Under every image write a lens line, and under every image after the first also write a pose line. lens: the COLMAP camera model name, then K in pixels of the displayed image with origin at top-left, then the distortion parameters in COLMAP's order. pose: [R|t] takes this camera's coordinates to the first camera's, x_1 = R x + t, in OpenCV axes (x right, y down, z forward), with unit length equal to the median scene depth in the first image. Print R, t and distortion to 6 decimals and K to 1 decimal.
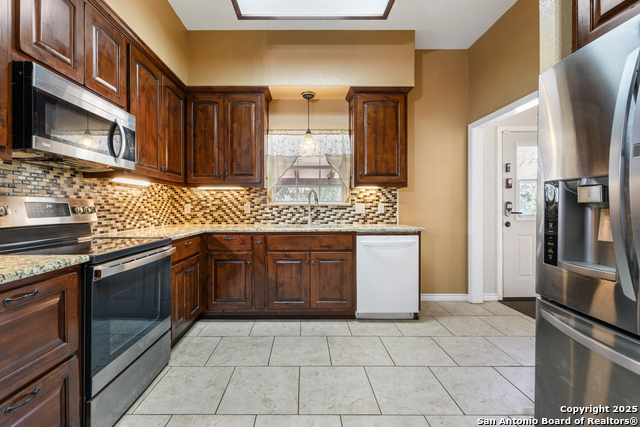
lens RADIAL K [[267.6, 0, 320.9], [0, 267.6, 215.5], [0, 0, 1]] dist [-0.001612, -0.000078]
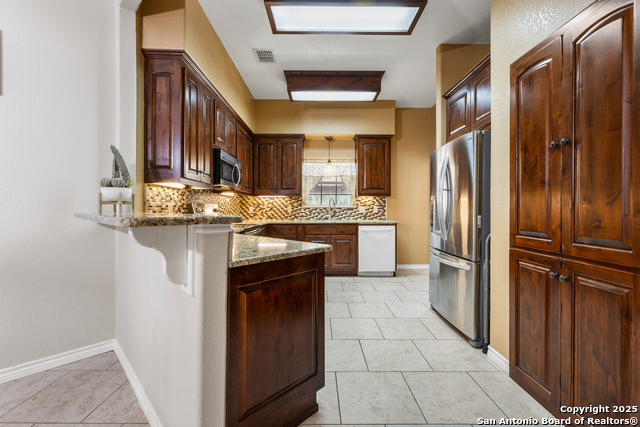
lens RADIAL K [[267.6, 0, 320.9], [0, 267.6, 215.5], [0, 0, 1]] dist [-0.001612, -0.000078]
pose [[0.999023, 0.003123, -0.044092, -0.025488], [-0.003423, 0.999971, -0.006740, 0.020400], [0.044070, 0.006885, 0.999005, -0.600318]]
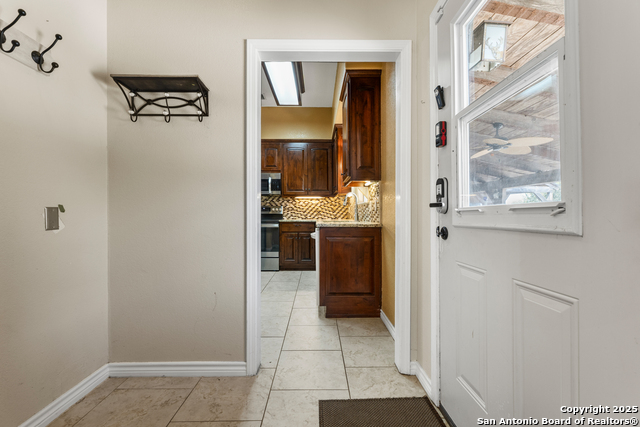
lens RADIAL K [[283.3, 0, 320.0], [0, 283.3, 213.5], [0, 0, 1]] dist [-0.000515, -0.000025]
pose [[-0.027062, -0.006369, -0.999613, 1.400055], [-0.031270, 0.999496, -0.005522, 0.015703], [0.999145, 0.031109, -0.027247, 0.995930]]
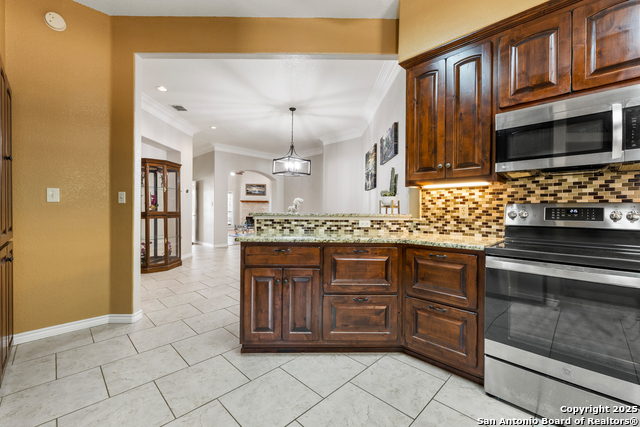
lens RADIAL K [[267.6, 0, 320.9], [0, 267.6, 215.5], [0, 0, 1]] dist [-0.001612, -0.000078]
pose [[-0.734075, 0.009241, -0.679005, 0.281572], [-0.027522, 0.998681, 0.043345, -0.018804], [0.678510, 0.050506, -0.732853, 0.601576]]
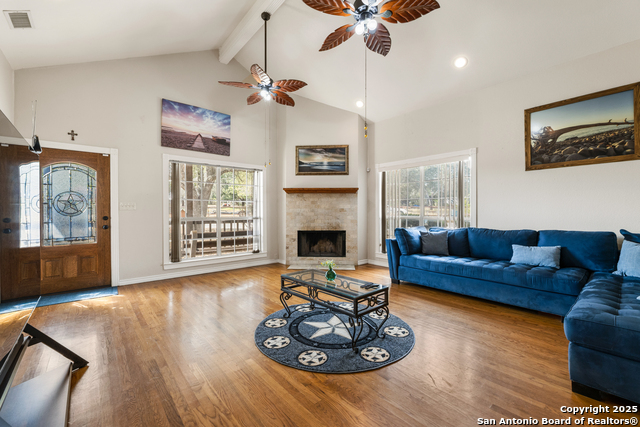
lens RADIAL K [[267.6, 0, 320.9], [0, 267.6, 215.5], [0, 0, 1]] dist [-0.001612, -0.000078]
pose [[-0.786167, 0.006408, -0.617981, -1.049920], [-0.019762, 0.999174, 0.035501, 0.078755], [0.617698, 0.040123, -0.785391, -2.445265]]
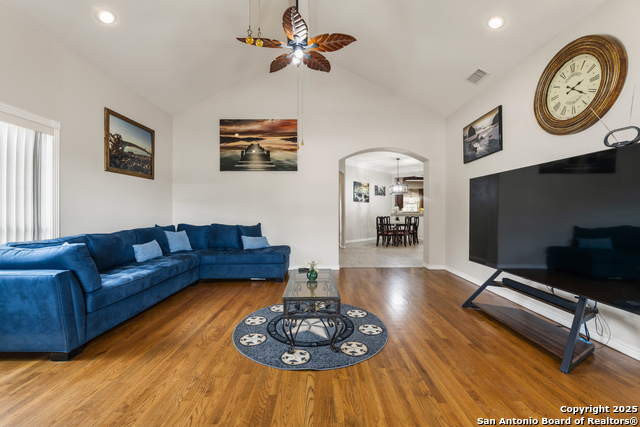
lens RADIAL K [[267.6, 0, 320.9], [0, 267.6, 215.5], [0, 0, 1]] dist [-0.001612, -0.000078]
pose [[0.999488, -0.002799, -0.031863, -1.579823], [0.002225, 0.999835, -0.018018, 0.122891], [0.031908, 0.017938, 0.999330, -4.065422]]
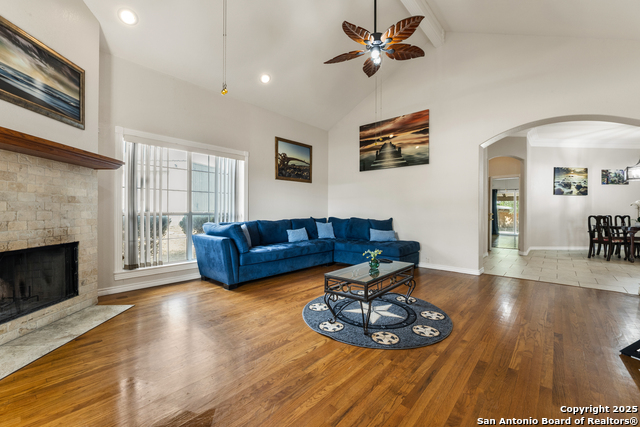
lens RADIAL K [[267.6, 0, 320.9], [0, 267.6, 215.5], [0, 0, 1]] dist [-0.001612, -0.000078]
pose [[0.723297, 0.010783, -0.690453, -1.109355], [-0.022732, 0.999708, -0.008200, 0.150394], [0.690163, 0.021626, 0.723331, -3.977296]]
